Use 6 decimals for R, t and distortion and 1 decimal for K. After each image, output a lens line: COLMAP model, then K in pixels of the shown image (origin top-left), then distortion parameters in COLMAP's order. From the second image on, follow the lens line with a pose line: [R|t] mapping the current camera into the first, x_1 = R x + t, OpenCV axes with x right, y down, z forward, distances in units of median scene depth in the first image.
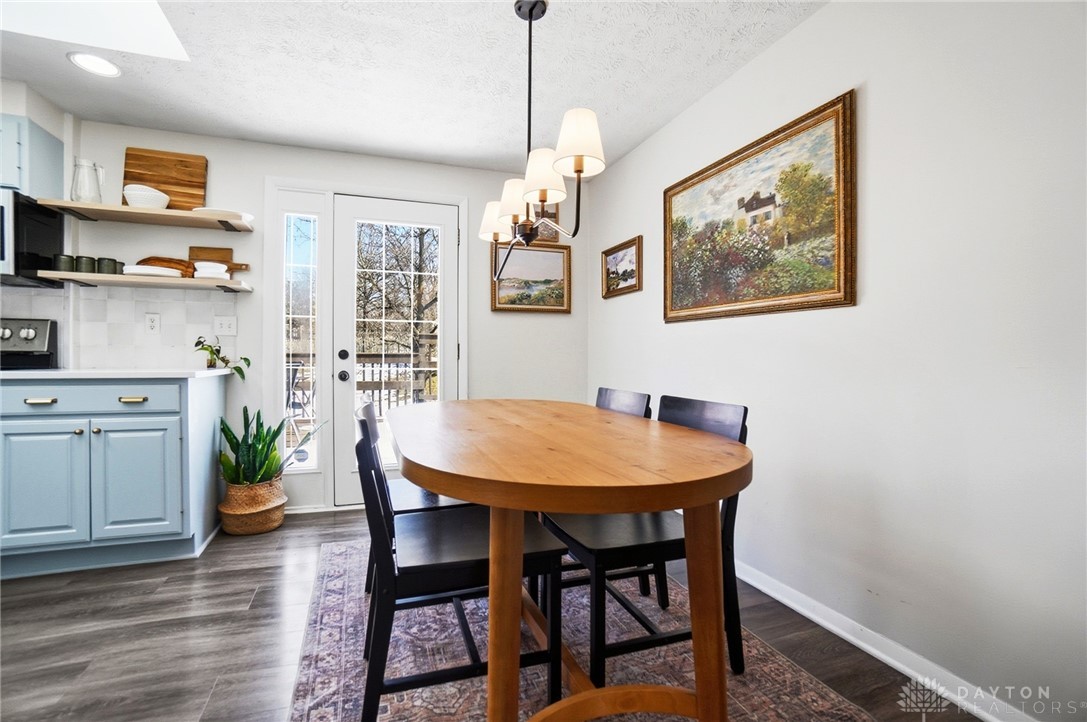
lens RADIAL K [[482.0, 0, 535.5], [0, 482.0, 354.3], [0, 0, 1]] dist [-0.067803, 0.025280]
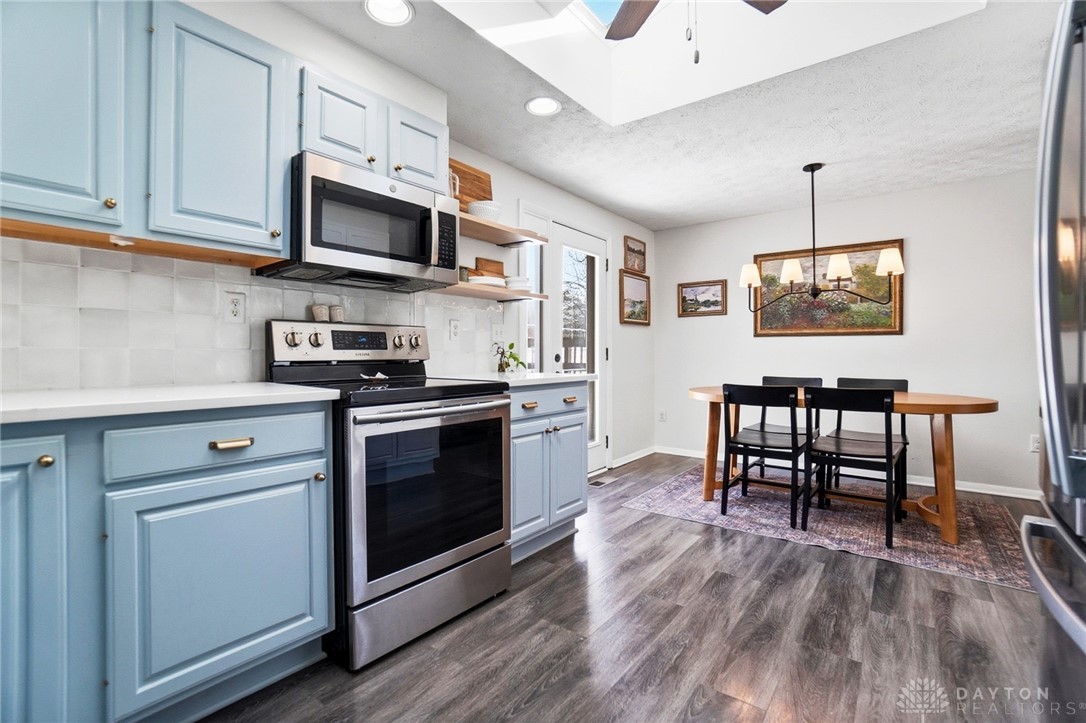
lens RADIAL K [[475.4, 0, 543.6], [0, 475.4, 347.4], [0, 0, 1]] dist [-0.064194, 0.023874]
pose [[0.850598, 0.001540, 0.525815, -1.174899], [0.002031, 0.999979, -0.006214, -0.020517], [-0.525813, 0.006353, 0.850577, 0.013423]]
